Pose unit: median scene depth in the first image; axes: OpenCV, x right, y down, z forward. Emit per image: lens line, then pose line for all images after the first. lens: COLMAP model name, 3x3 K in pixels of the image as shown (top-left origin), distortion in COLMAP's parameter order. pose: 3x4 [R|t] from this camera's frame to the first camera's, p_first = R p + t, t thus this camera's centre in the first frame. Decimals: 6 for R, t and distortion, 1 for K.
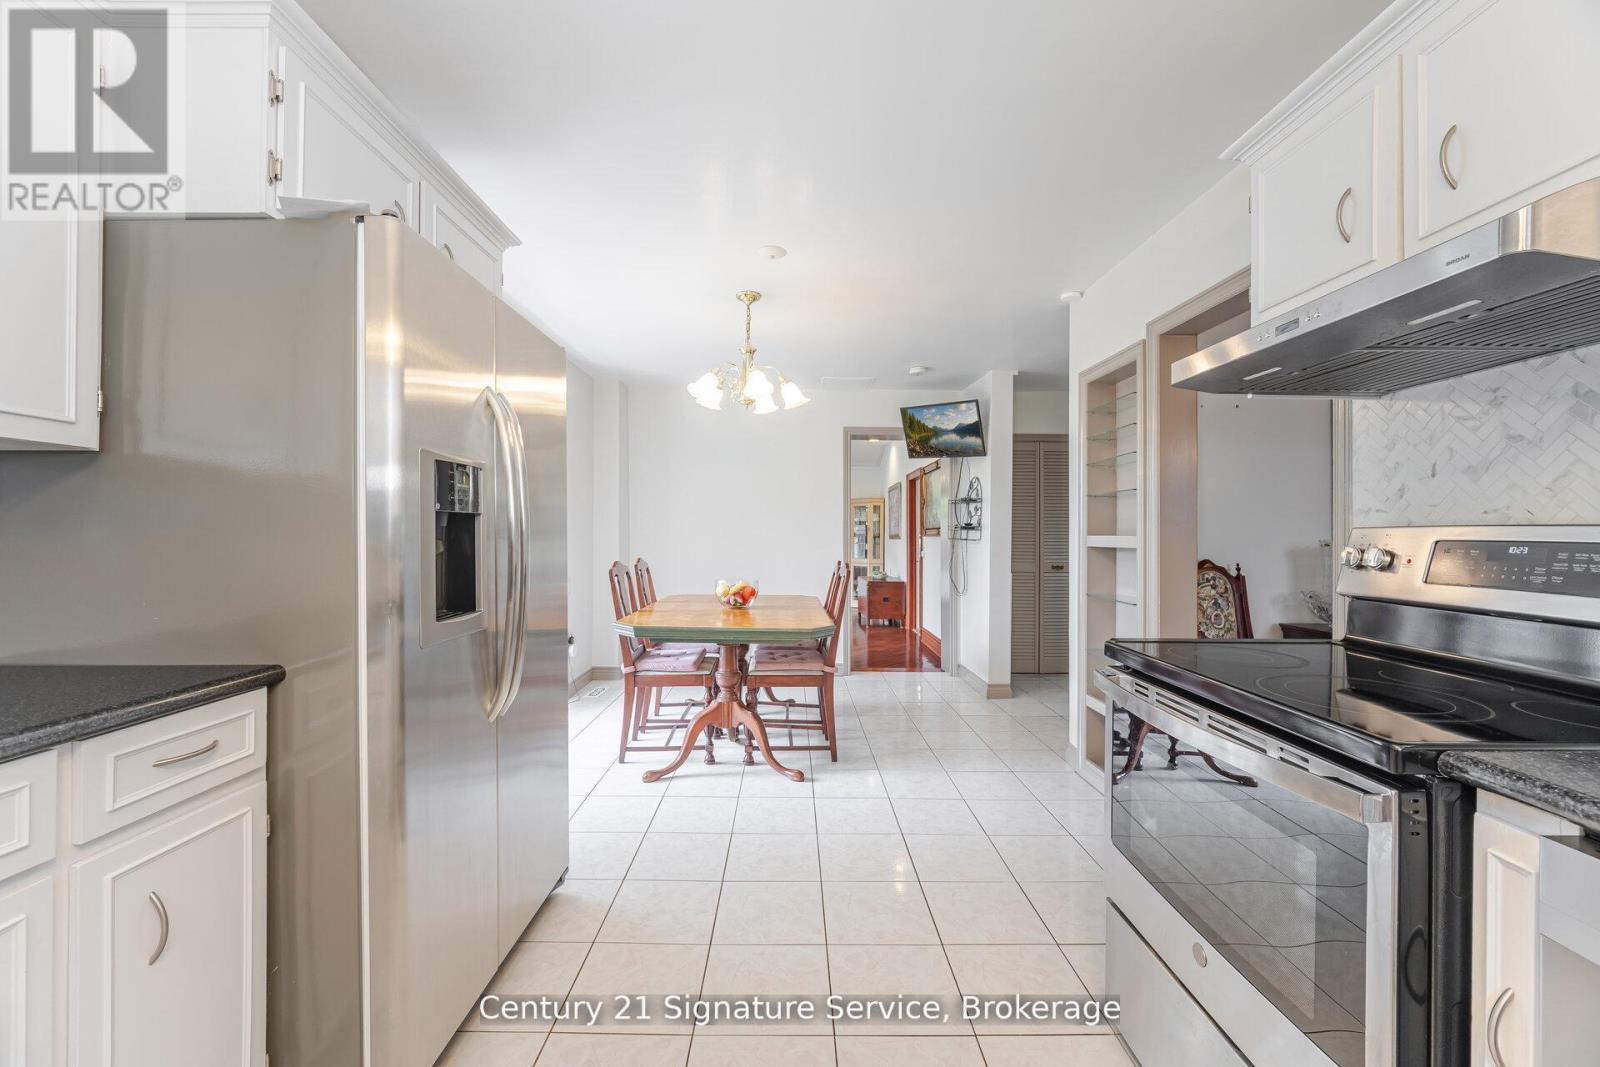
lens RADIAL K [[639.8, 0, 799.4], [0, 639.8, 533.7], [0, 0, 1]] dist [-0.007416, 0.000452]
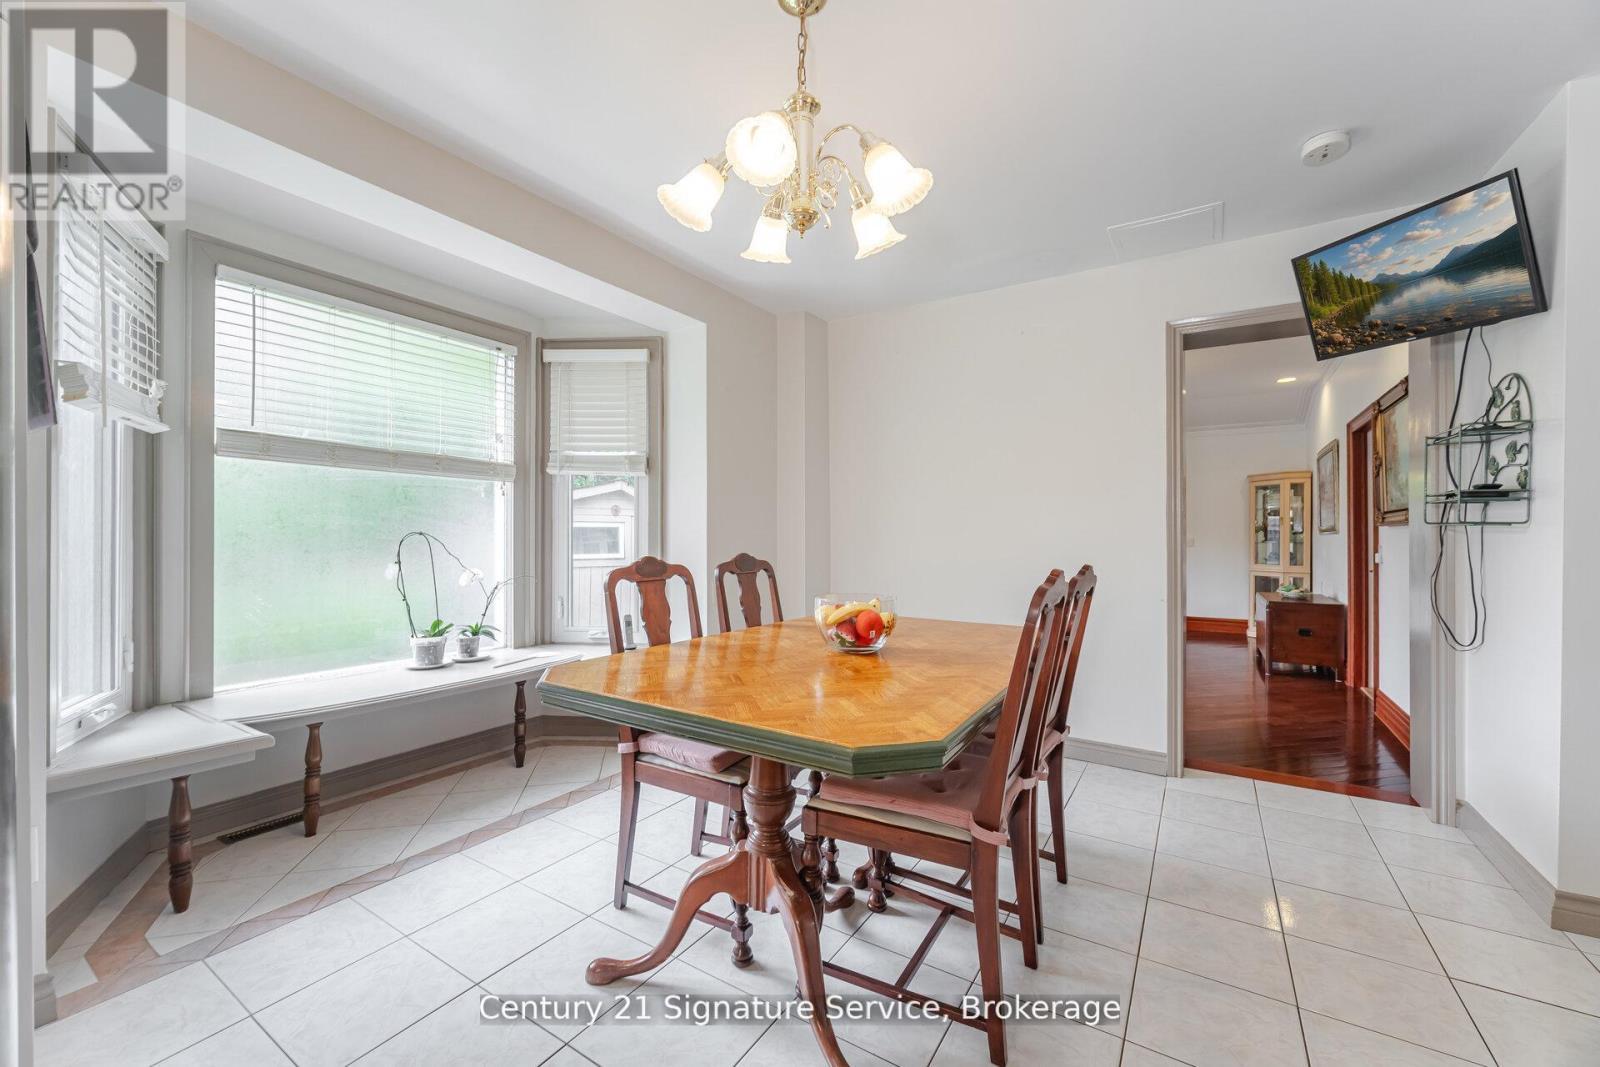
lens RADIAL K [[639.8, 0, 794.3], [0, 639.8, 539.5], [0, 0, 1]] dist [-0.007416, 0.000452]
pose [[0.833921, -0.003589, -0.551872, 0.110531], [0.006069, 0.999978, 0.002667, 0.016089], [0.551851, -0.005574, 0.833924, 0.385830]]
